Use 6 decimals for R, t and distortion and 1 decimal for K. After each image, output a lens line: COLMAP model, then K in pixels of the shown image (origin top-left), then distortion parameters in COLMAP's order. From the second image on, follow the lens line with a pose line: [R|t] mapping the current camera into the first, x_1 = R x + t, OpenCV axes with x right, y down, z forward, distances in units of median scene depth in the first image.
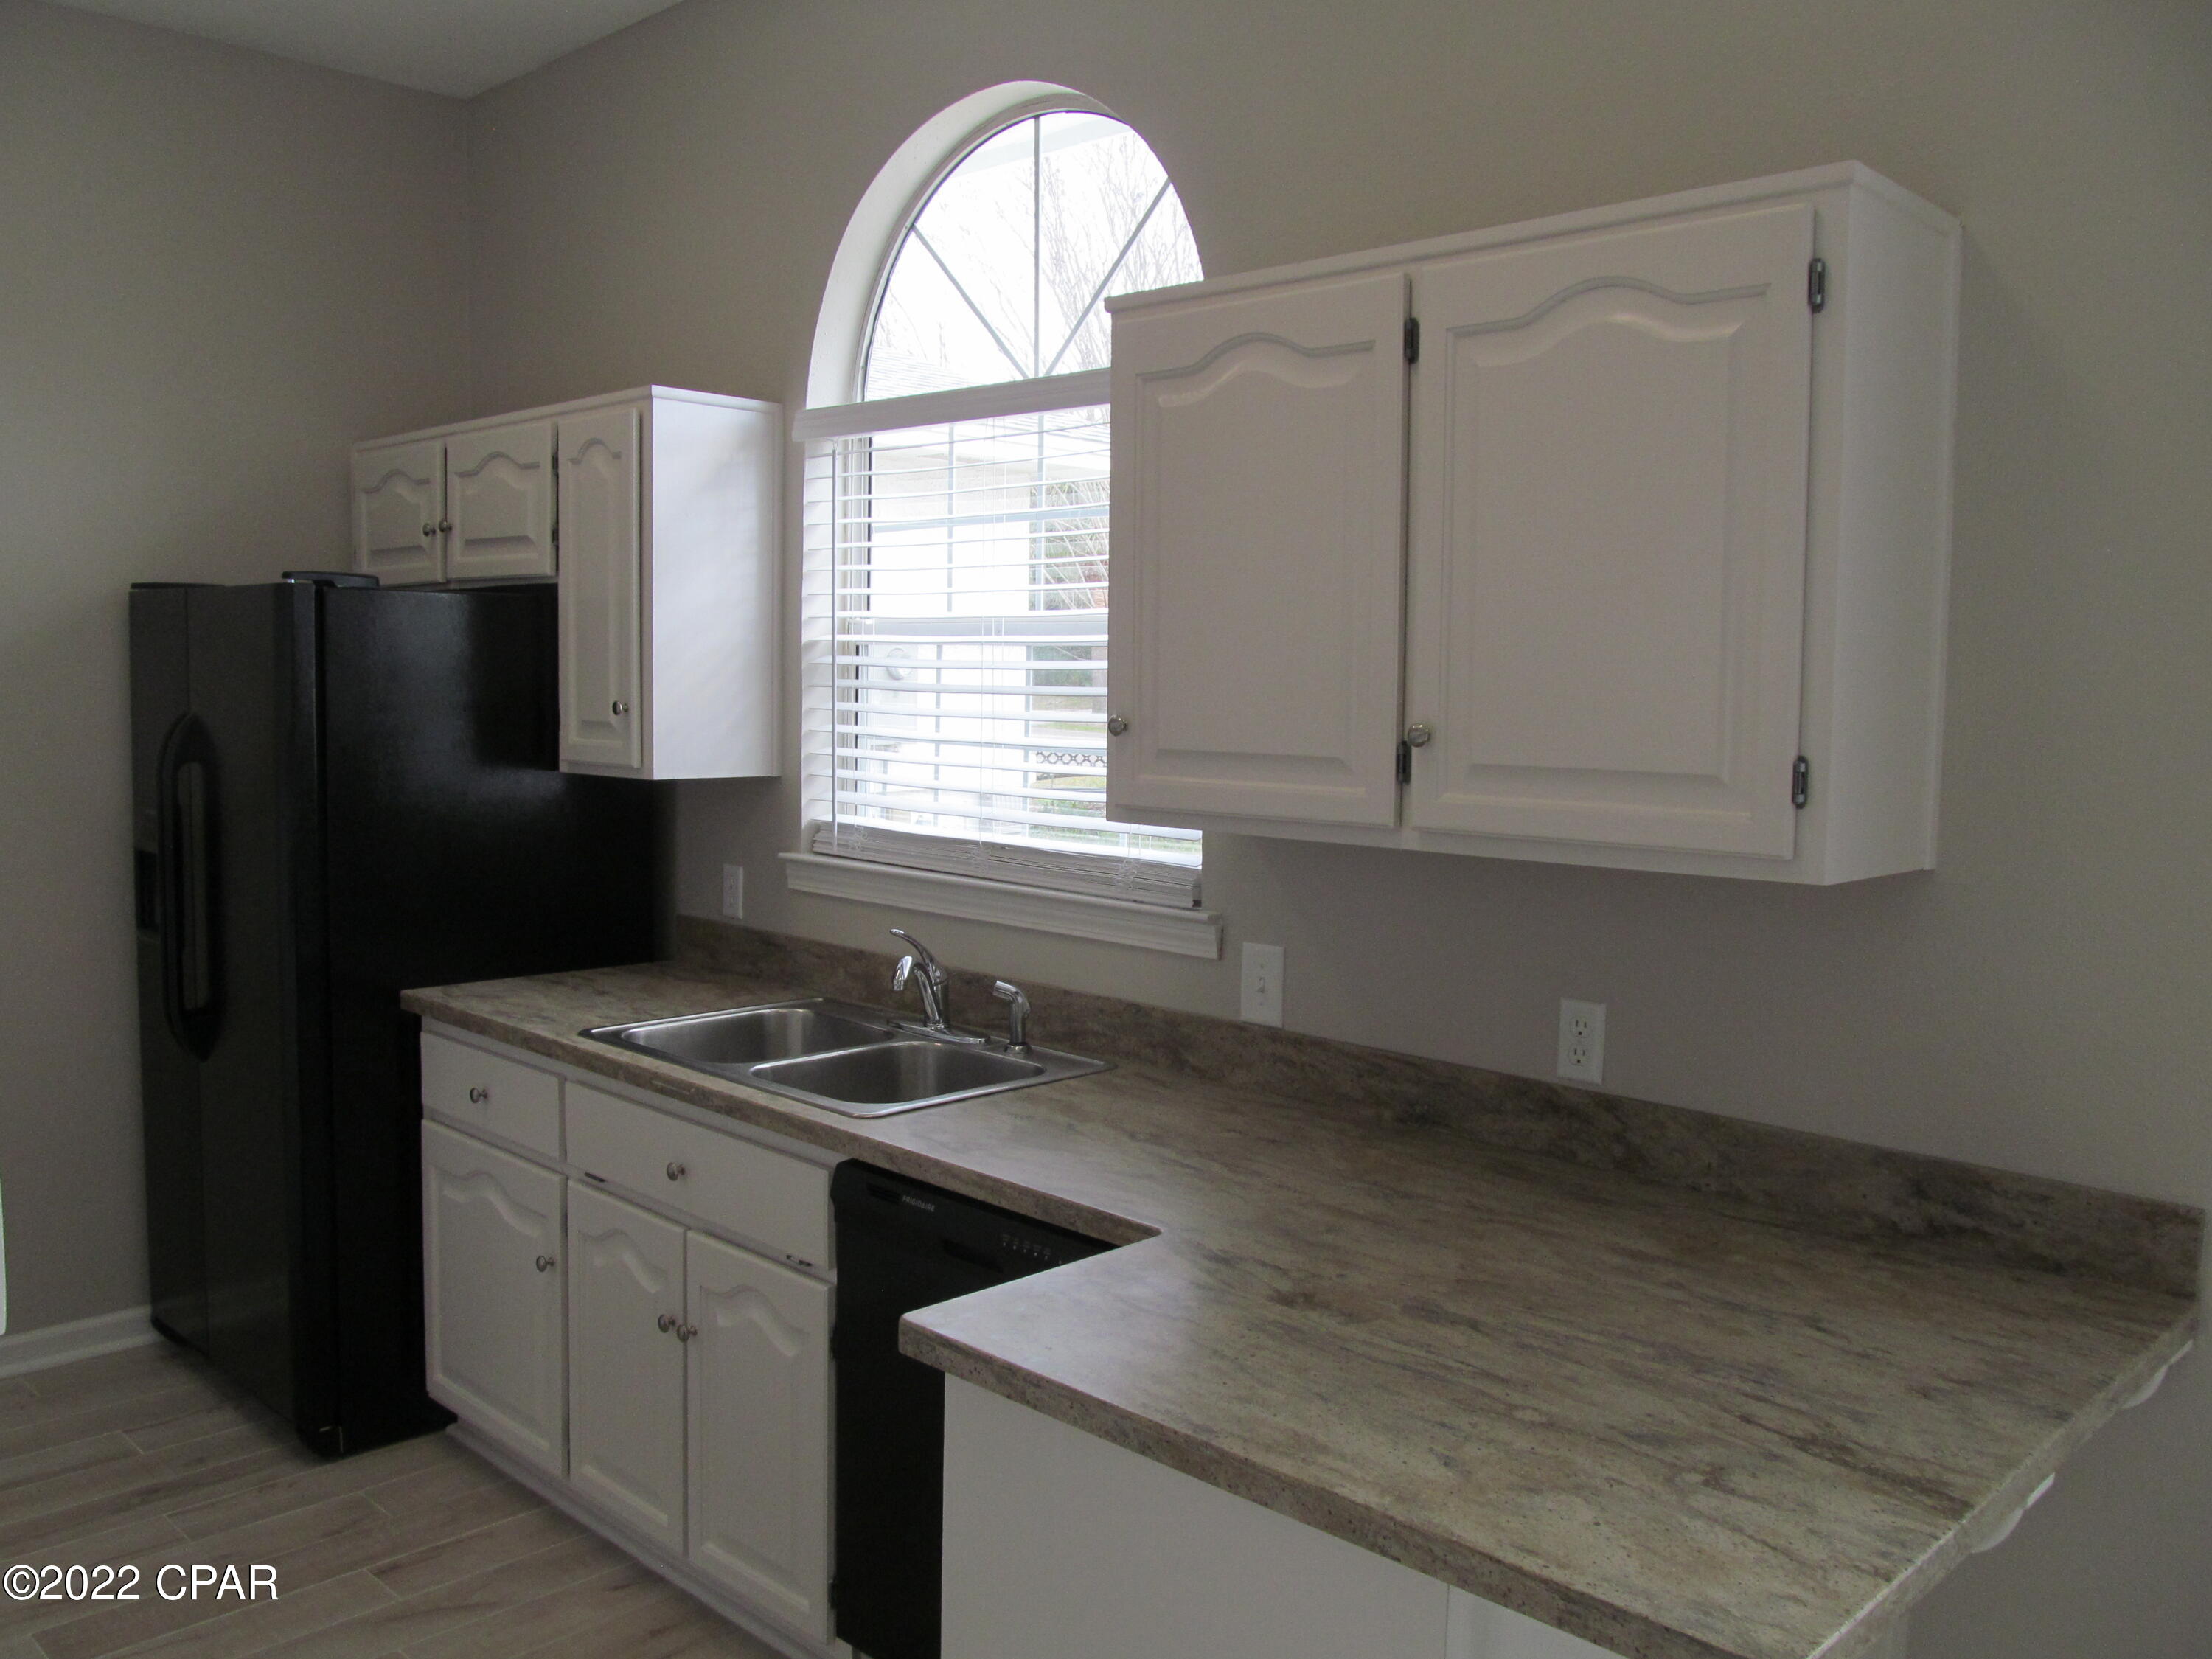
lens RADIAL K [[1833.0, 0, 1106.0], [0, 1833.0, 829.5], [0, 0, 1]] dist [-0.069185, 0.033548]
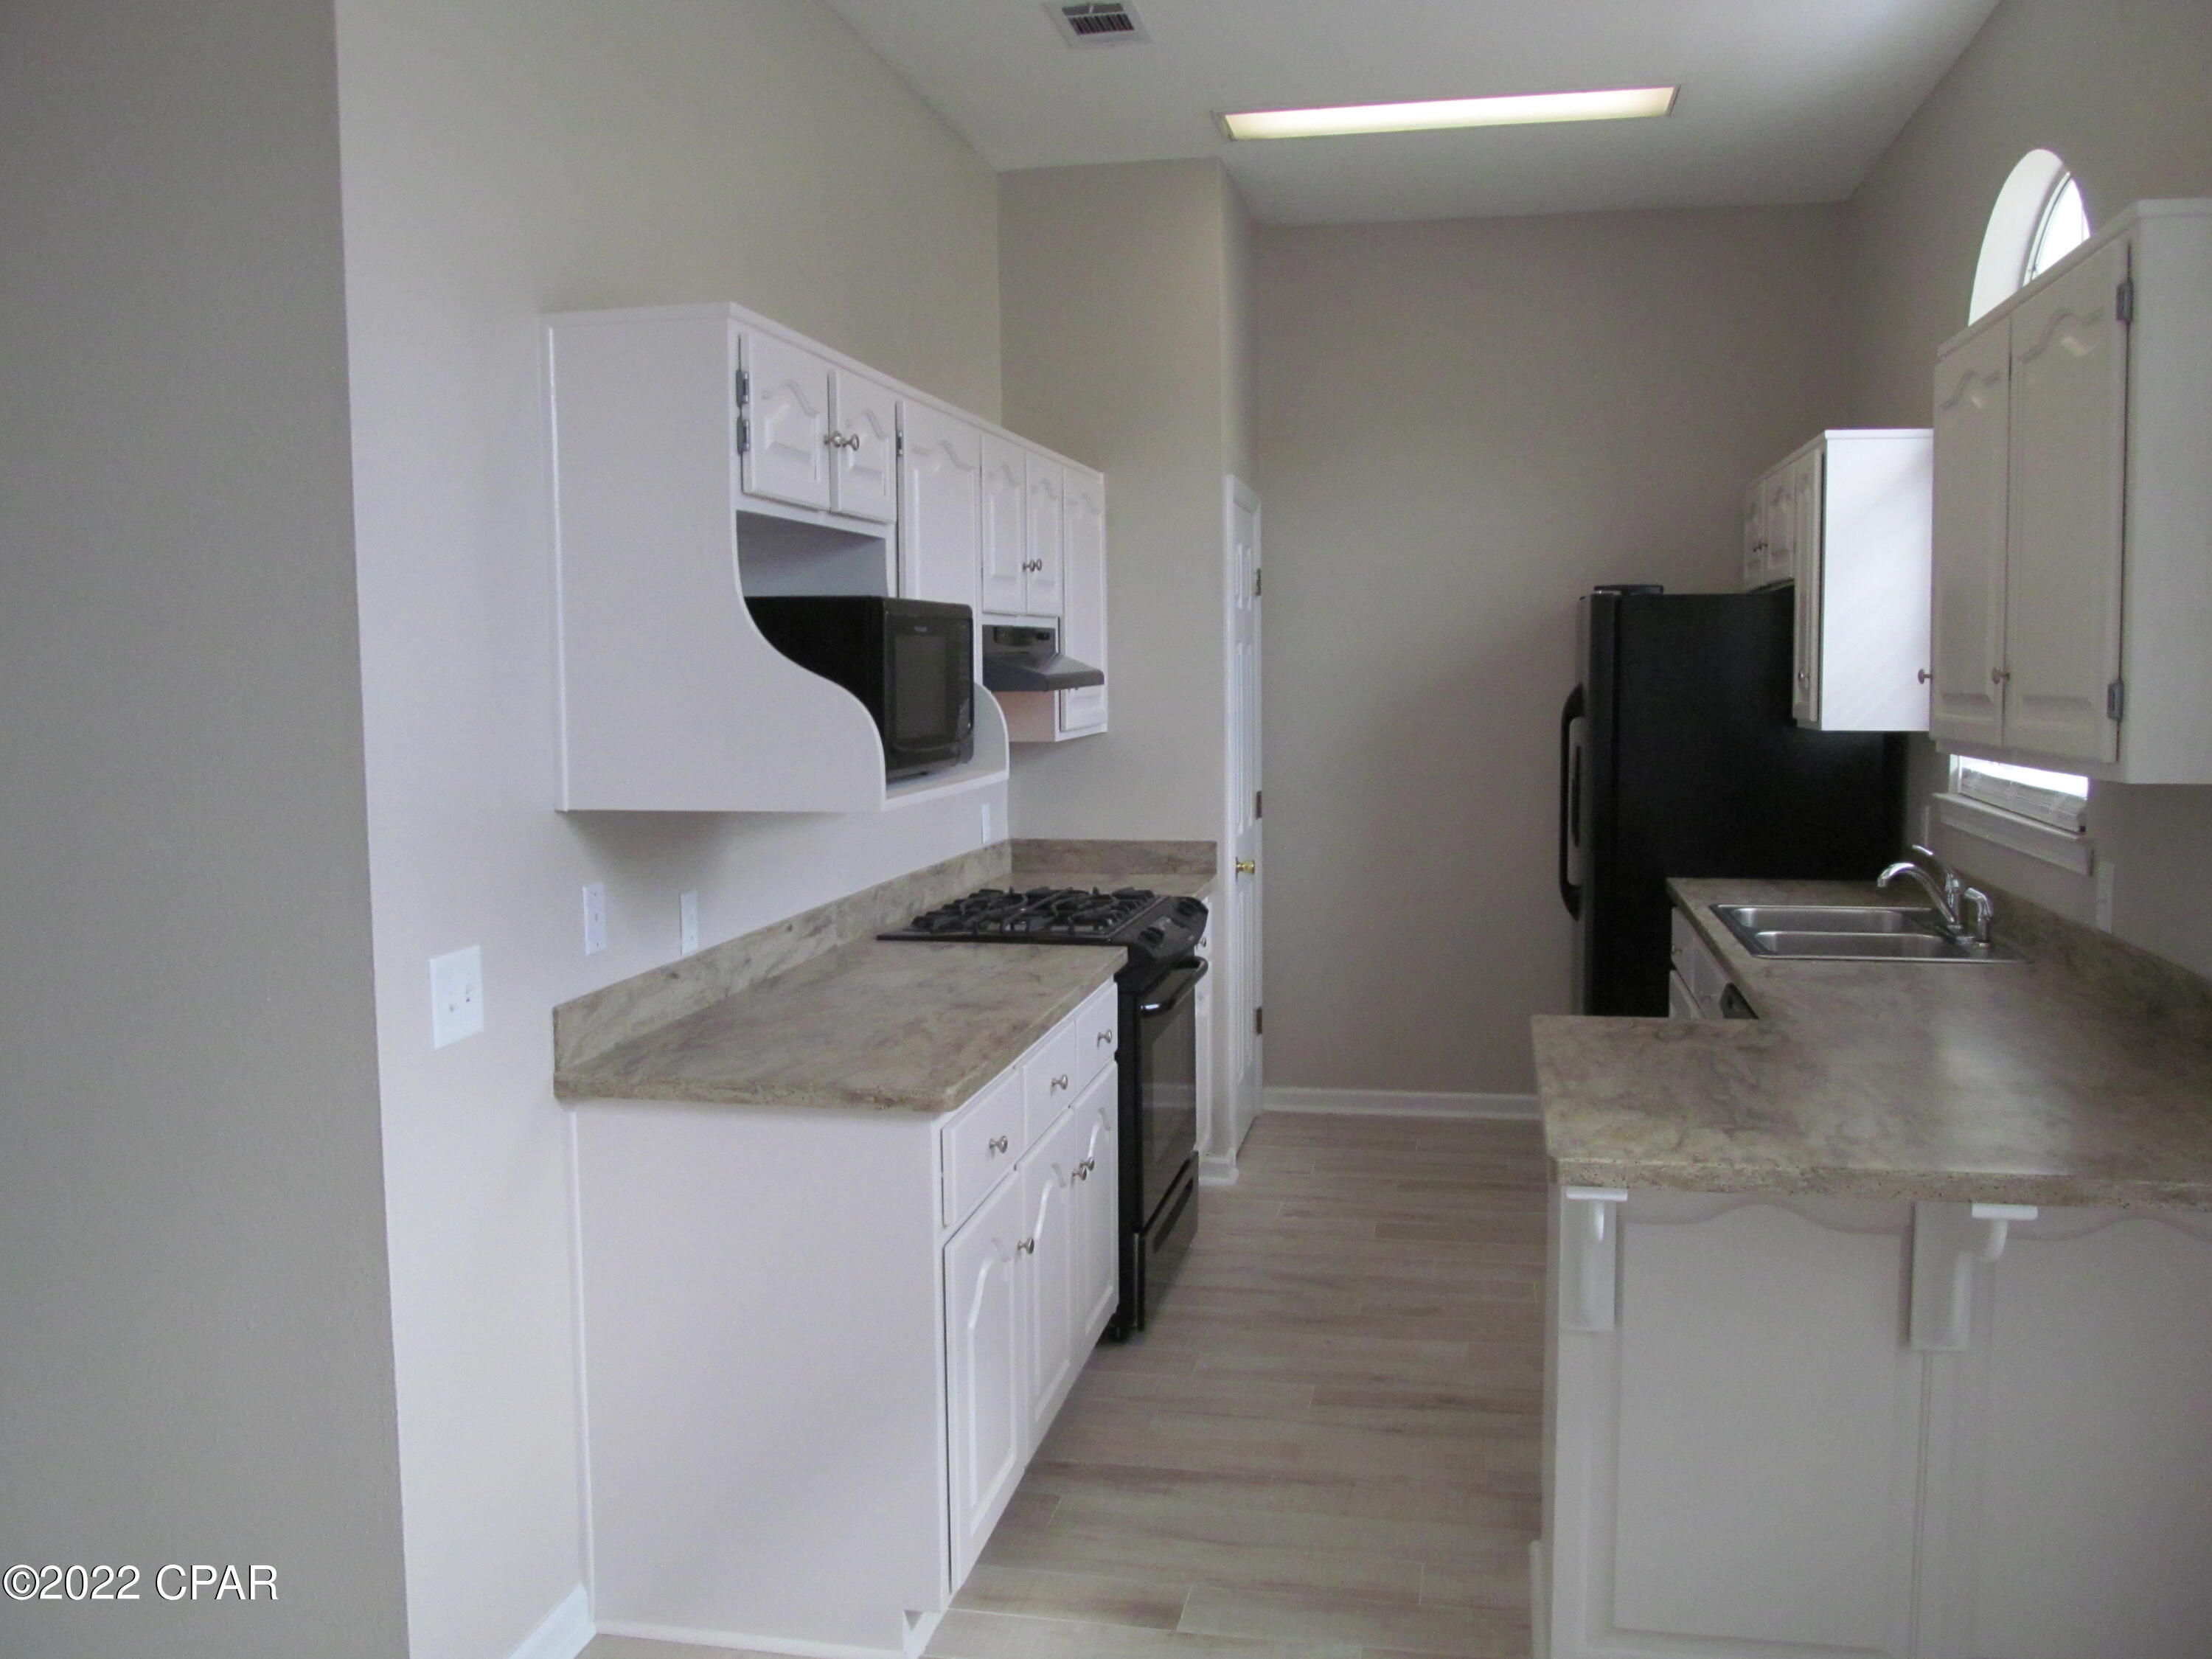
lens RADIAL K [[1833.0, 0, 1106.0], [0, 1833.0, 829.5], [0, 0, 1]] dist [-0.069185, 0.033548]
pose [[0.539850, 0.053488, -0.840060, 0.819312], [-0.057896, 0.997975, 0.026337, 0.055192], [0.839768, 0.034418, 0.541853, -0.193764]]
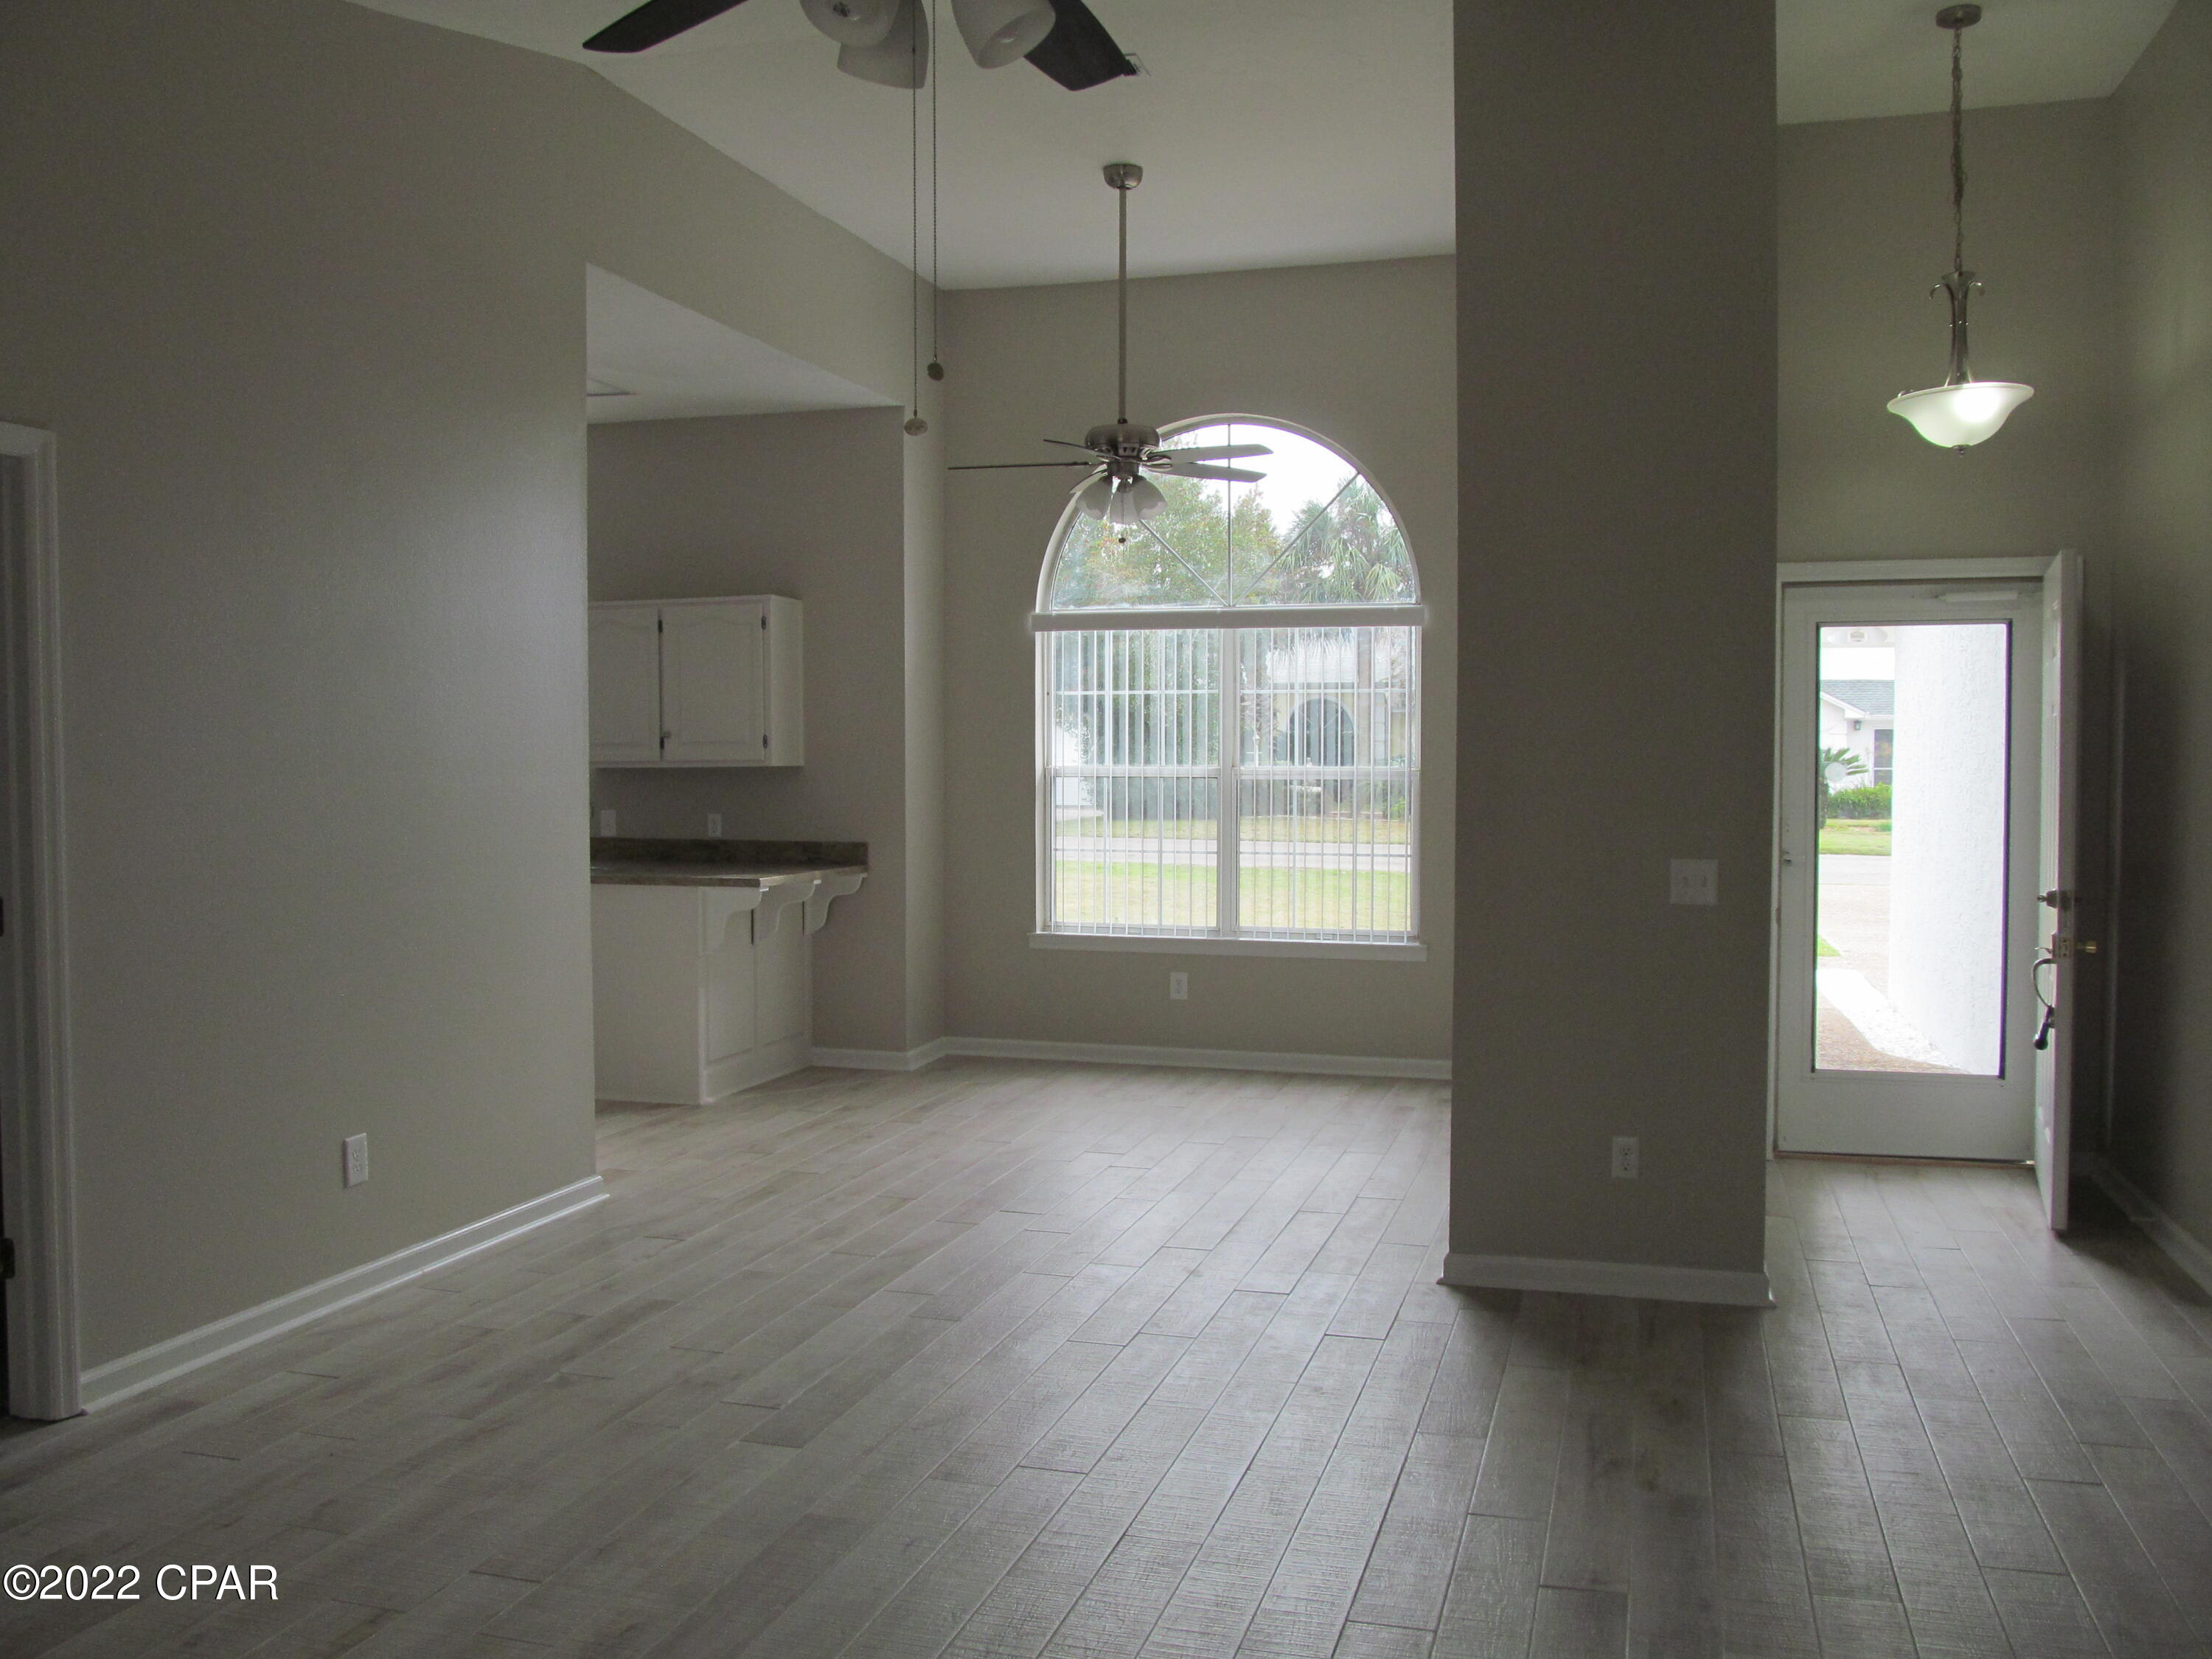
lens RADIAL K [[1833.0, 0, 1106.0], [0, 1833.0, 829.5], [0, 0, 1]] dist [-0.069185, 0.033548]
pose [[0.883022, -0.036972, 0.467872, -0.689045], [0.056125, 0.998057, -0.027058, 0.255914], [-0.465963, 0.050152, 0.883382, -2.348888]]
